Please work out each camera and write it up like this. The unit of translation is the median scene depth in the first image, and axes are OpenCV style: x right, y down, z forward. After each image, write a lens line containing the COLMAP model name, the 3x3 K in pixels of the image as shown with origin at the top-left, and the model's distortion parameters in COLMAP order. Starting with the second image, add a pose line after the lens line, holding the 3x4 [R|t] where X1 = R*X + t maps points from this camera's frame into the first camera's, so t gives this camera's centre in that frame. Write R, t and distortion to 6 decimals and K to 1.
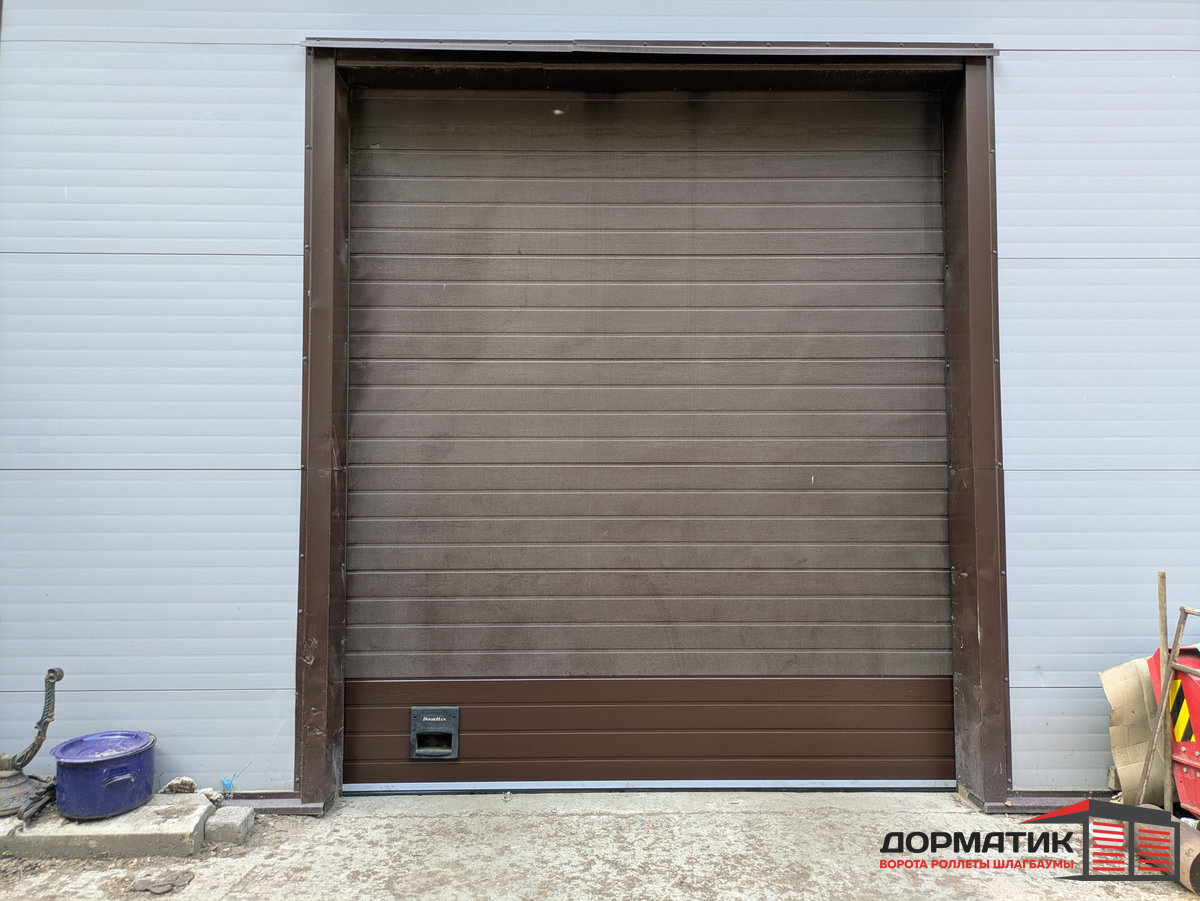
lens RADIAL K [[872.1, 0, 603.9], [0, 872.1, 444.3], [0, 0, 1]] dist [0.027919, -0.008233]
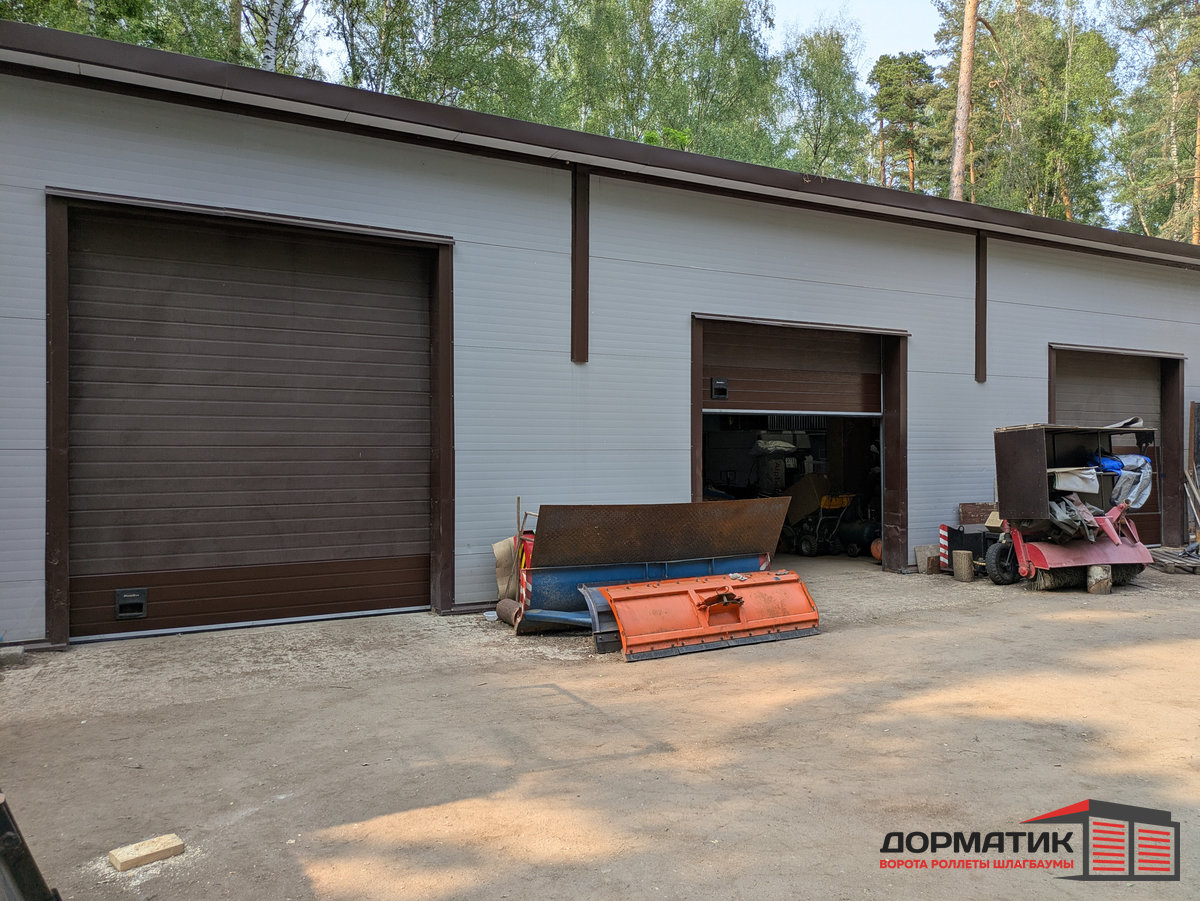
lens RADIAL K [[872.1, 0, 606.3], [0, 872.1, 455.0], [0, 0, 1]] dist [0.027919, -0.008233]
pose [[0.880786, -0.001534, 0.473513, -0.187902], [-0.024581, 0.998498, 0.048959, -0.065150], [-0.472877, -0.054762, 0.879425, -0.919485]]
